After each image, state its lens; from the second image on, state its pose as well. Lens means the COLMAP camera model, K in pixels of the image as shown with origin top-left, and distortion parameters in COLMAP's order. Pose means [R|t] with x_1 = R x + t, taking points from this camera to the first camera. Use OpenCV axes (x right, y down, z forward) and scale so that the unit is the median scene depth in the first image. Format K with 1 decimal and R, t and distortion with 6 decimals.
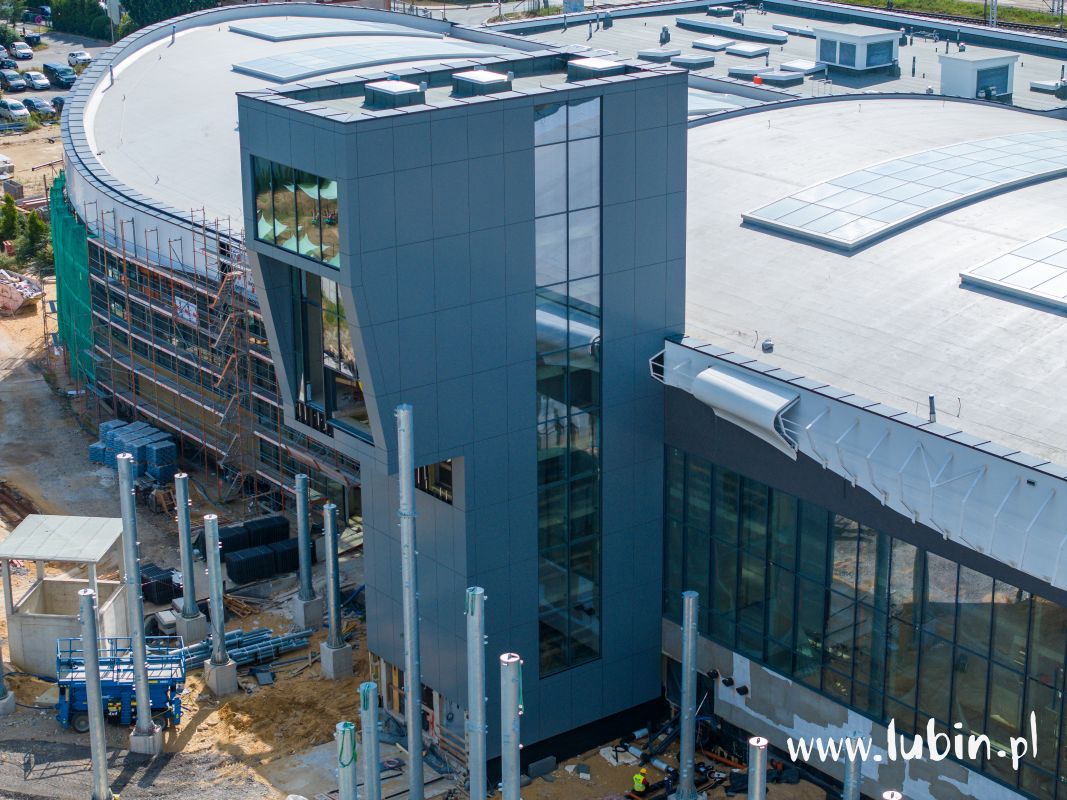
lens RADIAL K [[2148.7, 0, 533.3], [0, 2148.7, 400.7], [0, 0, 1]] dist [0.001606, 0.000000]
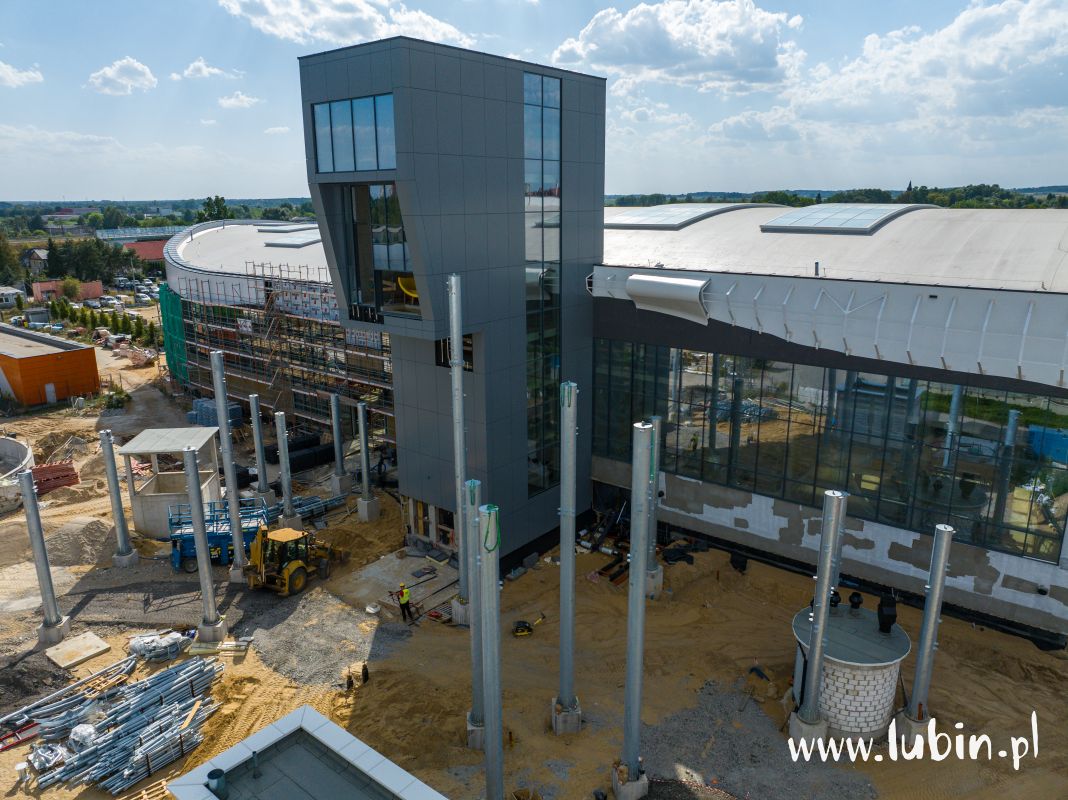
lens RADIAL K [[746.0, 0, 533.6], [0, 746.0, 398.0], [0, 0, 1]] dist [-0.020177, -0.001416]
pose [[0.970304, -0.058141, 0.234796, -0.103797], [0.075346, 0.995038, -0.064974, 0.091143], [-0.229853, 0.080736, 0.969871, 0.486115]]
